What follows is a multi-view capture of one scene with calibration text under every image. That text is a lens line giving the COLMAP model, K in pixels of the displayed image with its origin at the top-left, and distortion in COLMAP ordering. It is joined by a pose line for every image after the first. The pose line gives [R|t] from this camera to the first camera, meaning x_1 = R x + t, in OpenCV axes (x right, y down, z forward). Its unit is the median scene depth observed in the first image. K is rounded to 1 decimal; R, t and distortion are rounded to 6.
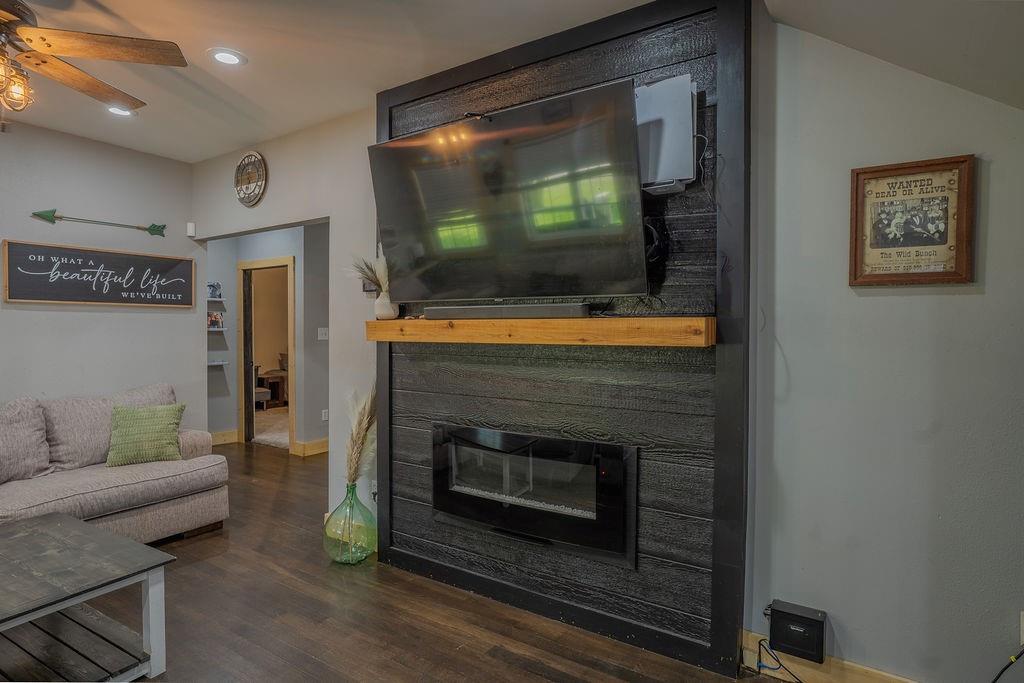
lens RADIAL K [[566.5, 0, 507.5], [0, 566.5, 339.0], [0, 0, 1]] dist [-0.041585, 0.030992]
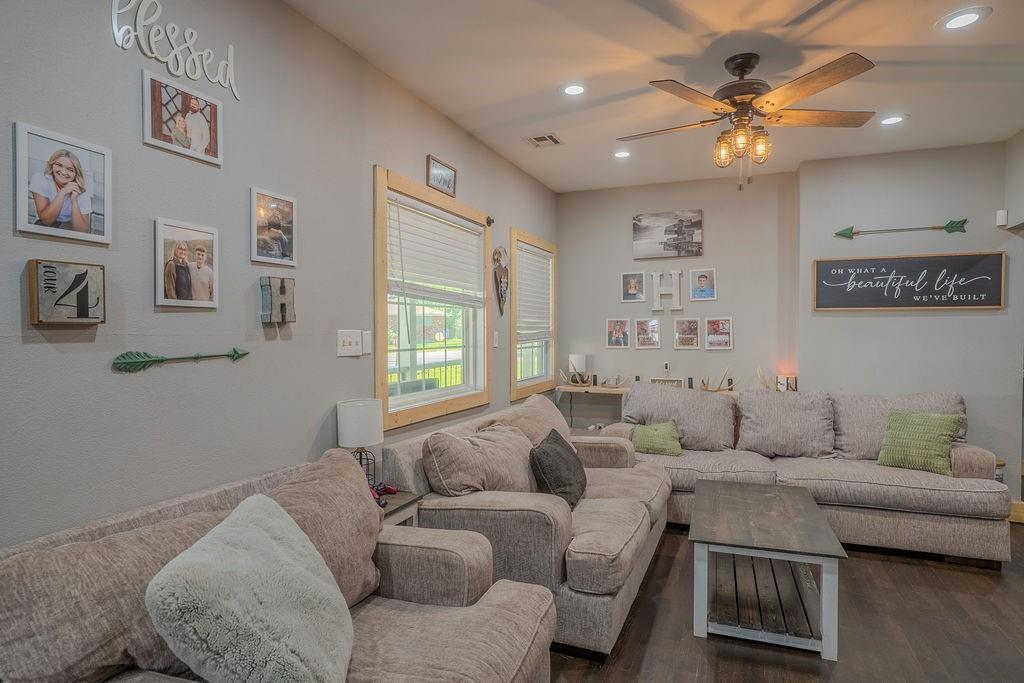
lens RADIAL K [[566.5, 0, 508.0], [0, 566.5, 340.3], [0, 0, 1]] dist [-0.041585, 0.030992]
pose [[0.186419, 0.013705, -0.982375, 0.188156], [-0.018437, 0.999775, 0.010449, -0.002101], [0.982297, 0.016164, 0.186630, 0.125250]]
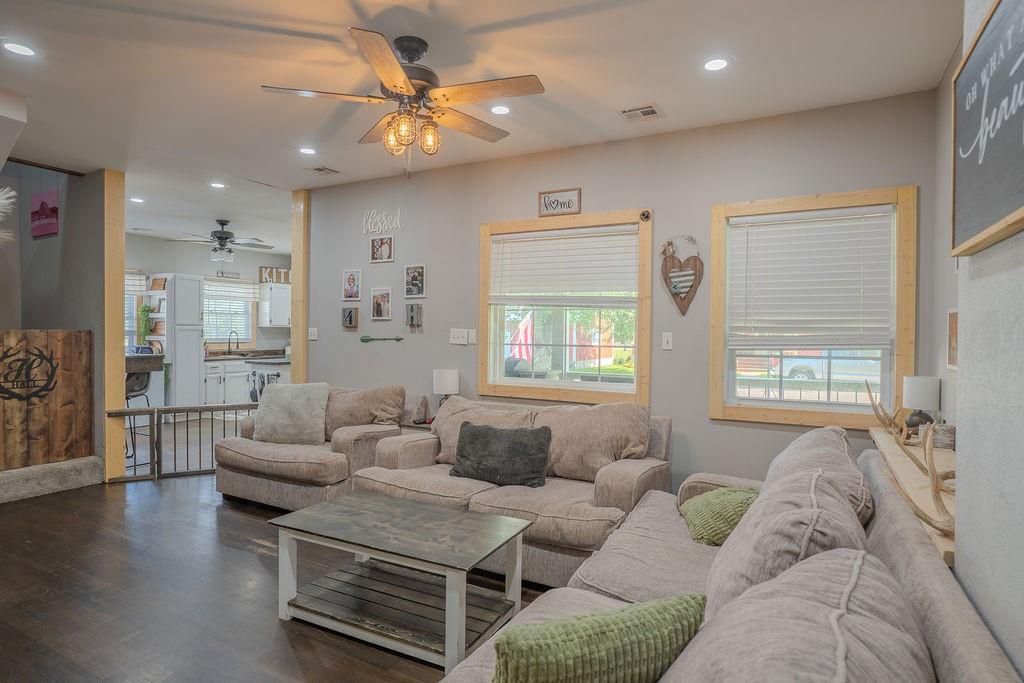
lens RADIAL K [[566.5, 0, 503.6], [0, 566.5, 335.3], [0, 0, 1]] dist [-0.041585, 0.030992]
pose [[-0.997512, -0.020637, -0.067413, -0.644709], [-0.021843, 0.999614, 0.017197, -0.014601], [0.067032, 0.018626, -0.997577, 1.414169]]
